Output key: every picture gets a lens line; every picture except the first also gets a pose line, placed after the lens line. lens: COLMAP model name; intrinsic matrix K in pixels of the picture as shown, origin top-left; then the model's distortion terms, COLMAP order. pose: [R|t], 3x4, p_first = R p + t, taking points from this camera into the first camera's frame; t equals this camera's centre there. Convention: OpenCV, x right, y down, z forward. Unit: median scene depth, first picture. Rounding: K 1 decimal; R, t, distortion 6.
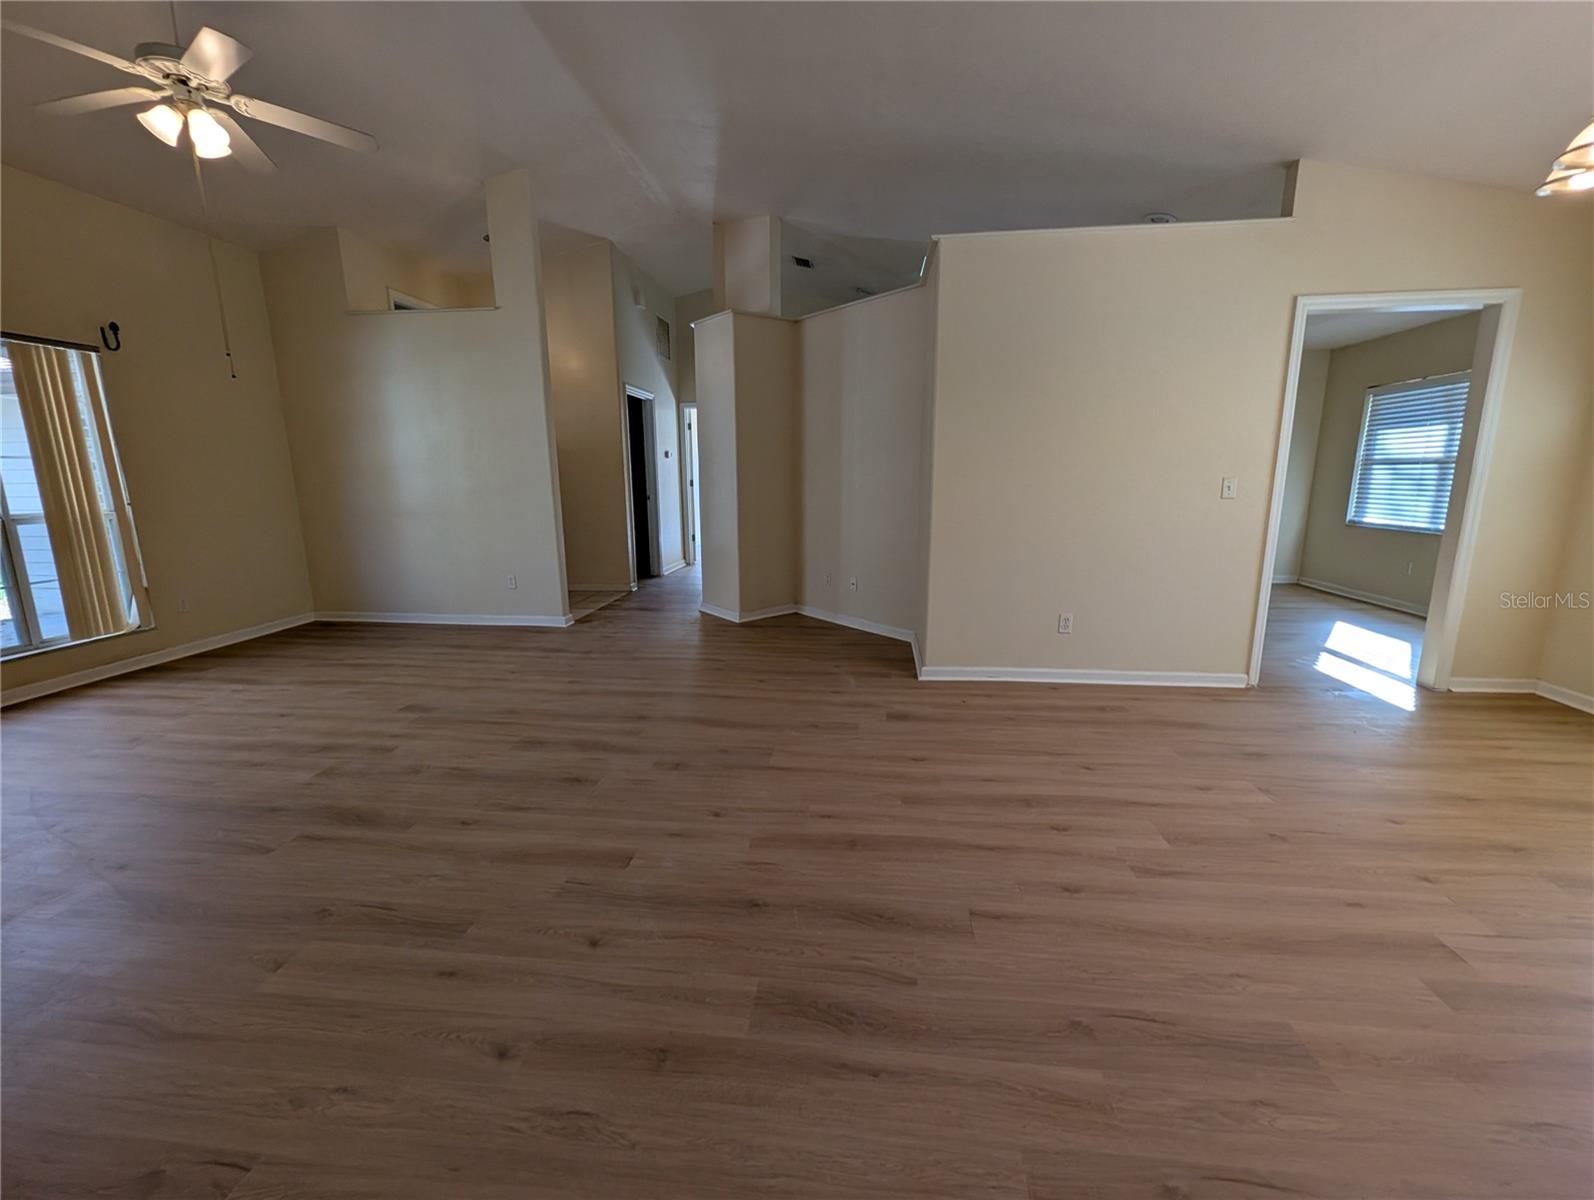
lens RADIAL K [[654.2, 0, 798.9], [0, 654.2, 605.3], [0, 0, 1]] dist [-0.003449, 0.000506]
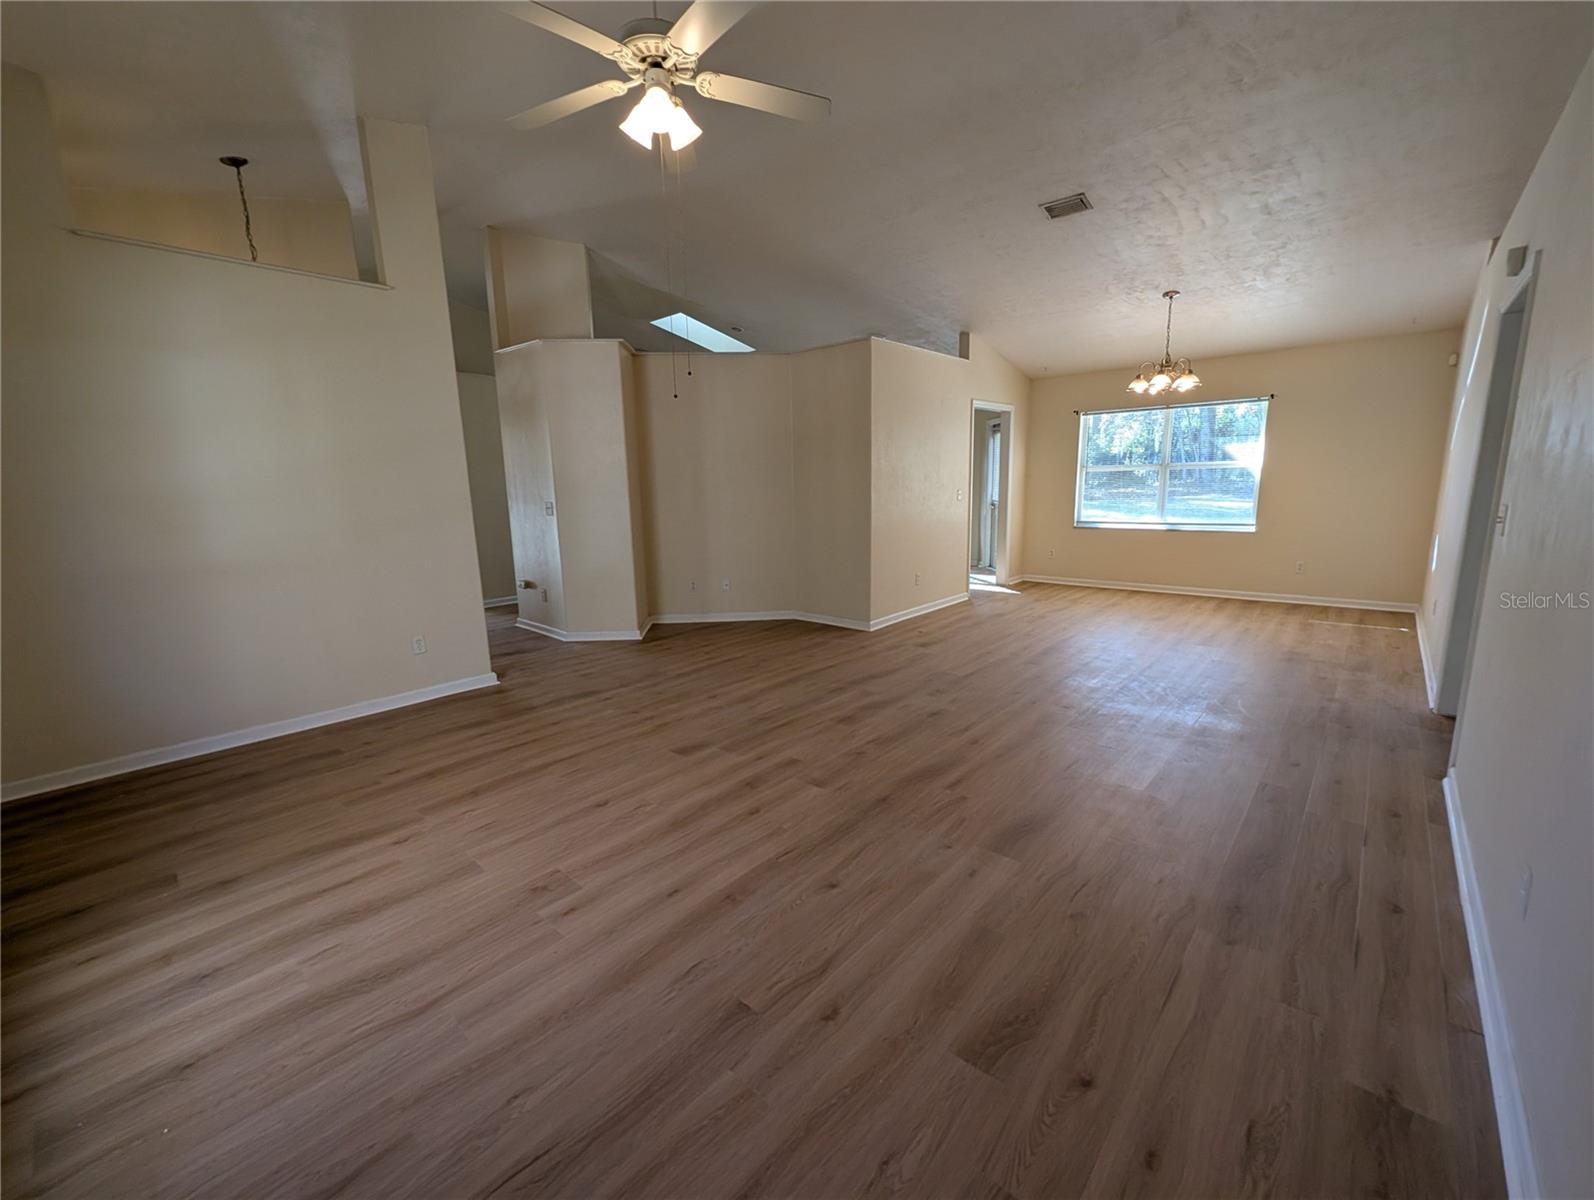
lens RADIAL K [[654.2, 0, 800.9], [0, 654.2, 599.4], [0, 0, 1]] dist [-0.003449, 0.000506]
pose [[0.573089, -0.153129, 0.805060, -1.233205], [0.180470, 0.981852, 0.058287, -0.079658], [-0.799375, 0.111885, 0.590323, 0.296493]]
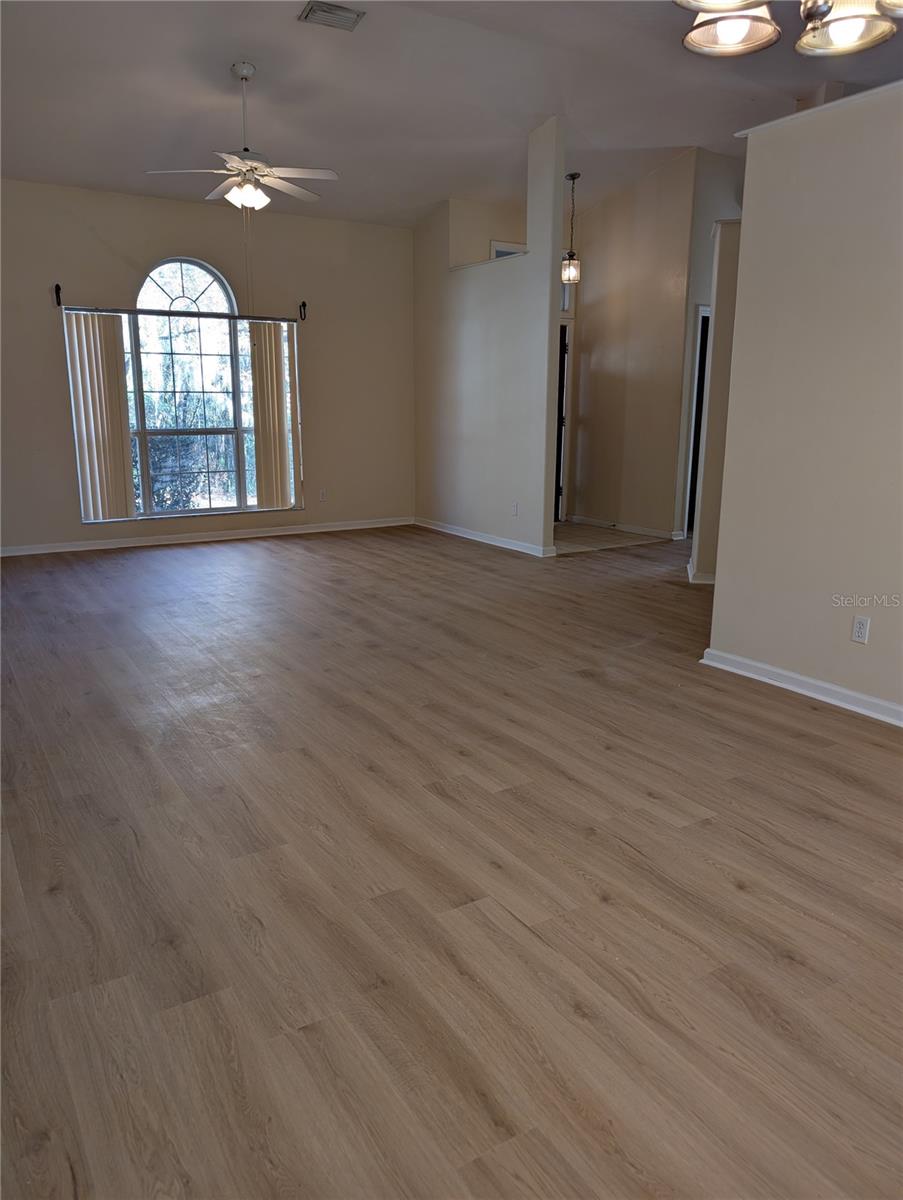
lens RADIAL K [[860.9, 0, 455.6], [0, 860.9, 600.6], [0, 0, 1]] dist [0.001415, -0.007449]
pose [[0.622114, 0.188437, -0.759911, 0.942167], [-0.166302, 0.980260, 0.106932, -0.034194], [0.765060, 0.059851, 0.641171, 0.049073]]
